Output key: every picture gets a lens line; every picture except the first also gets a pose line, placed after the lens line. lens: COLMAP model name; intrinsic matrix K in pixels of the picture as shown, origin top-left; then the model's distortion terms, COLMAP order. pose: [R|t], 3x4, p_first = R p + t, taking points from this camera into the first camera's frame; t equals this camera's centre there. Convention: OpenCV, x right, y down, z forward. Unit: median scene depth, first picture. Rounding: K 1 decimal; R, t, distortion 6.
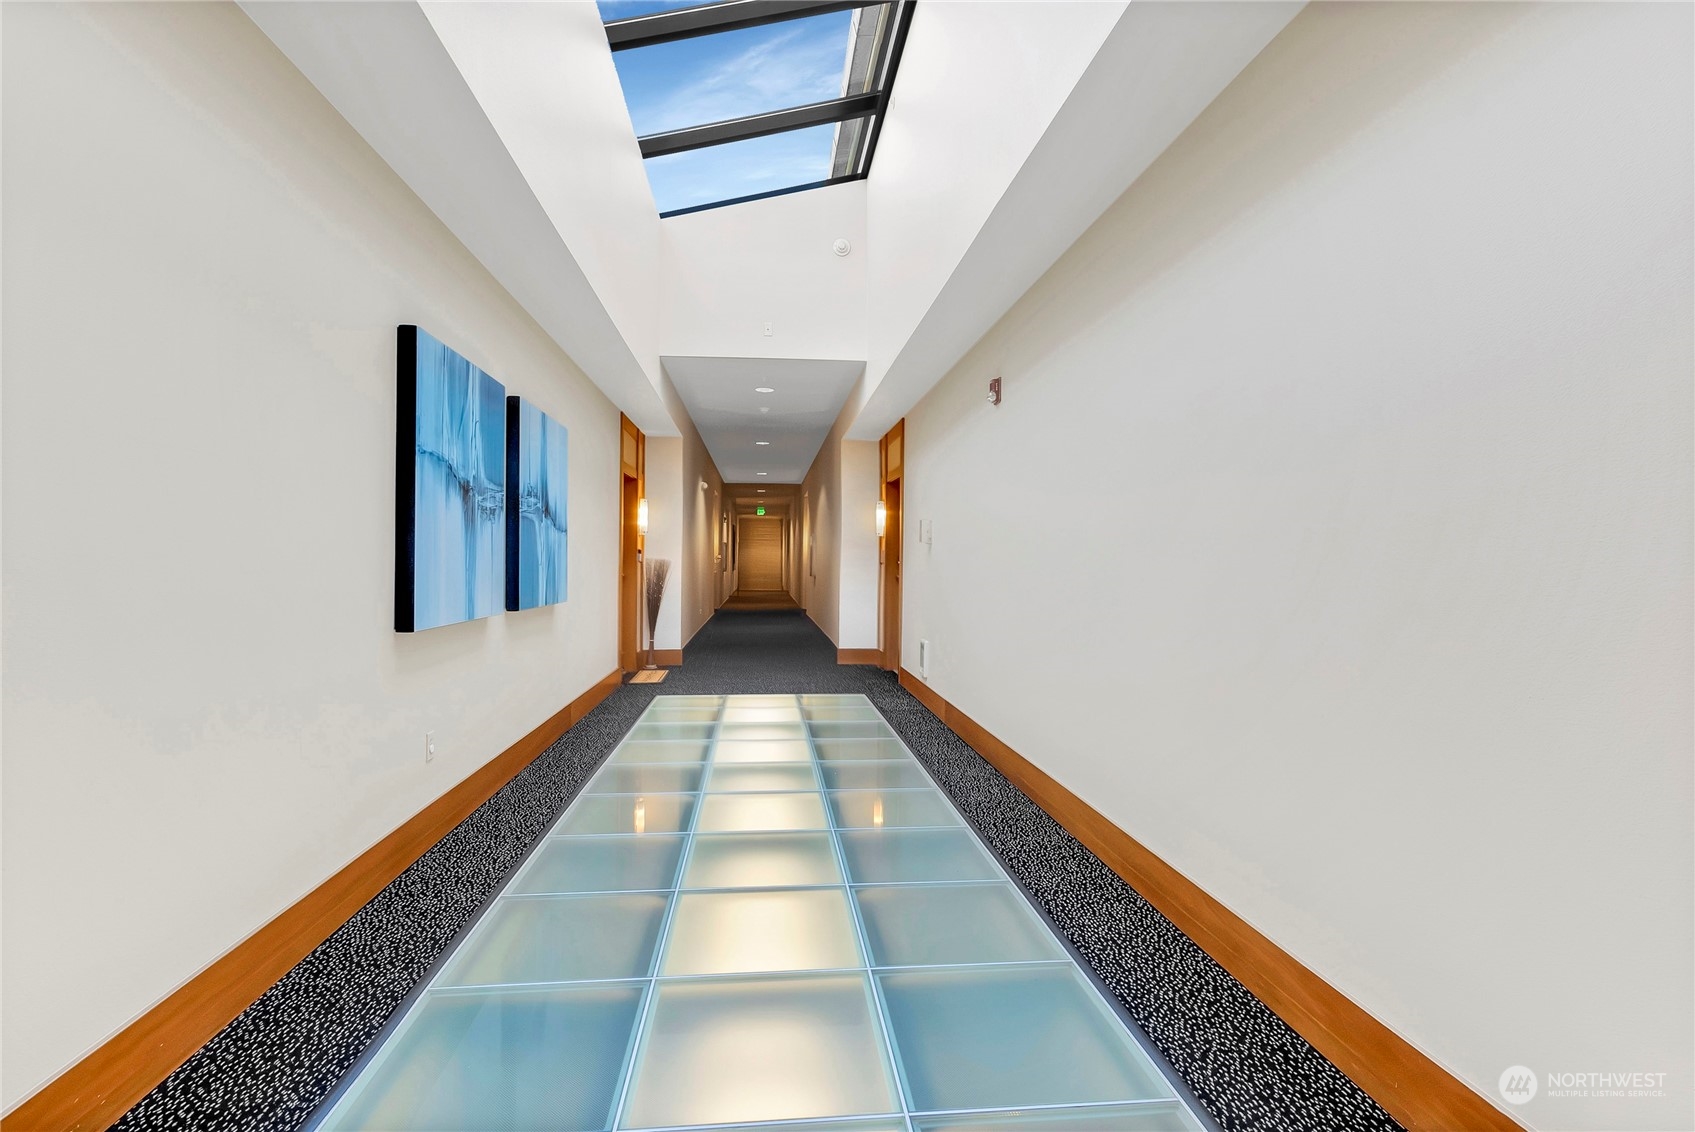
lens RADIAL K [[807.1, 0, 844.7], [0, 807.1, 550.5], [0, 0, 1]] dist [-0.000972, -0.000662]
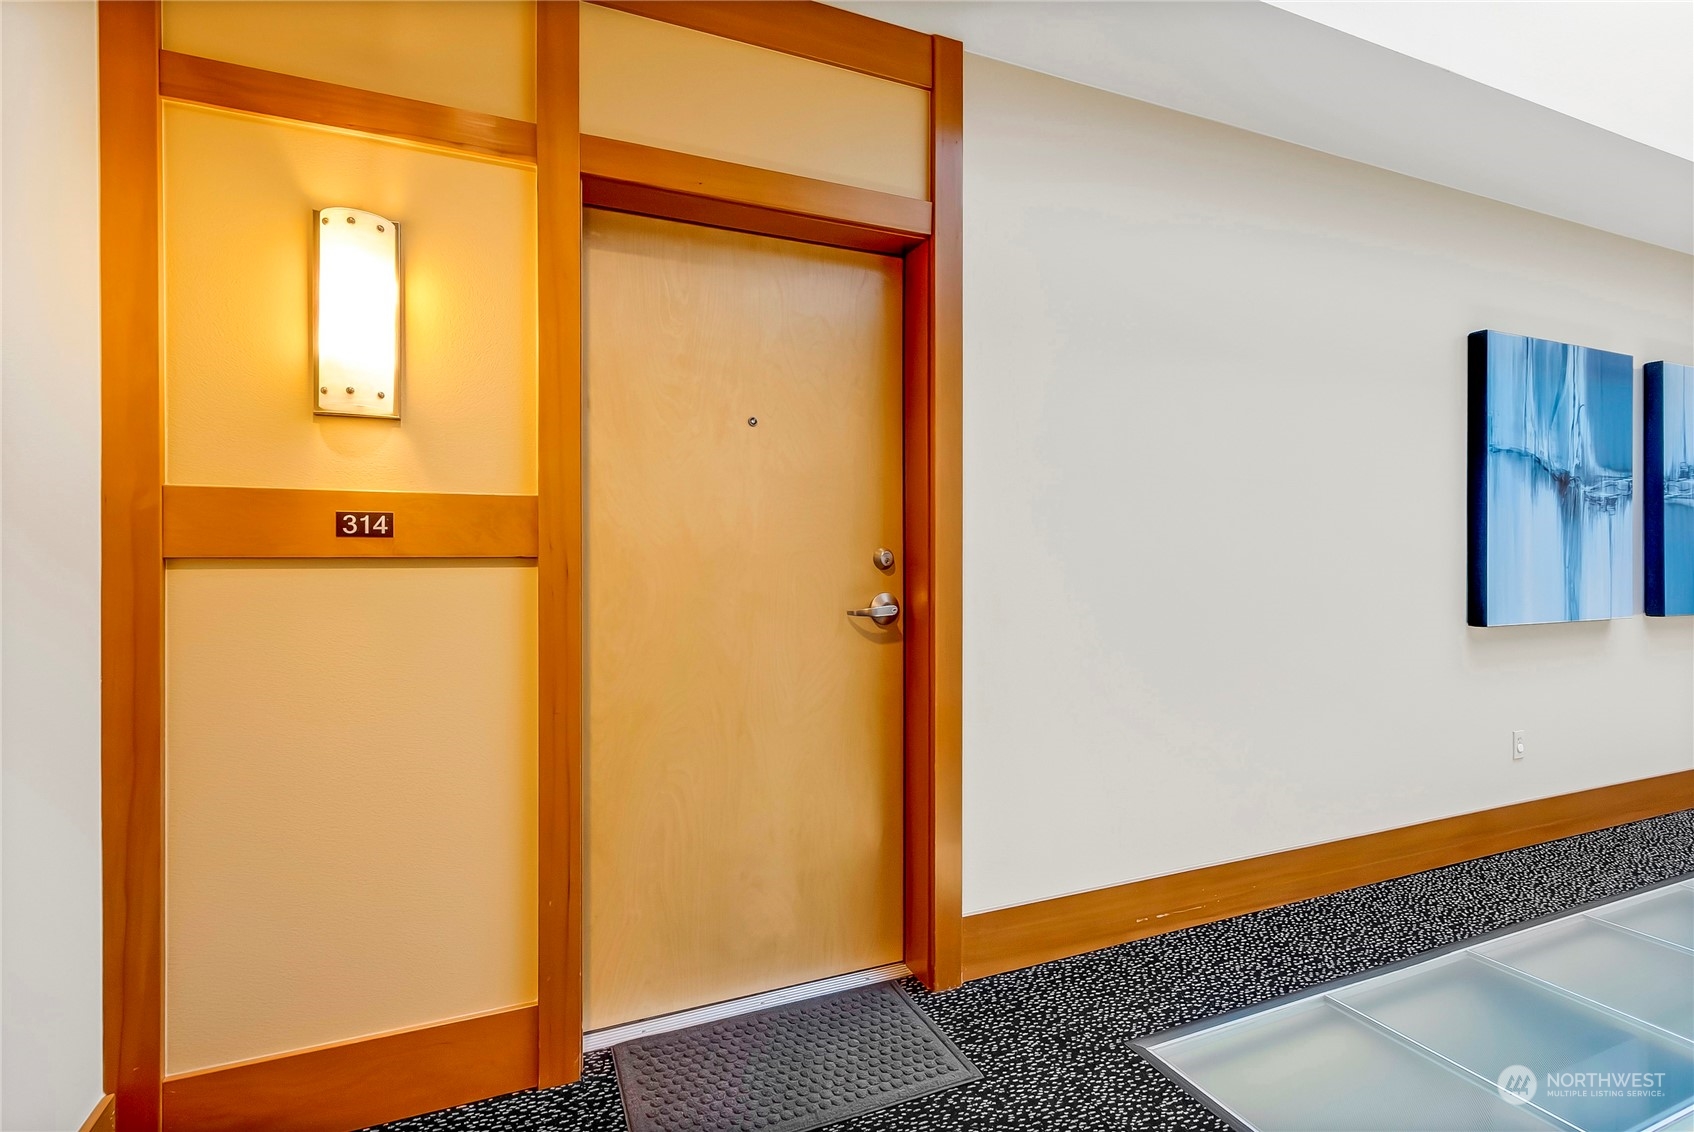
lens RADIAL K [[775.4, 0, 847.0], [0, 775.4, 566.0], [0, 0, 1]] dist [0.000654, 0.000044]
pose [[0.297544, 0.006329, -0.954687, 0.165985], [0.017851, 0.999766, 0.012191, -0.003848], [0.954541, -0.020669, 0.297361, -0.073688]]
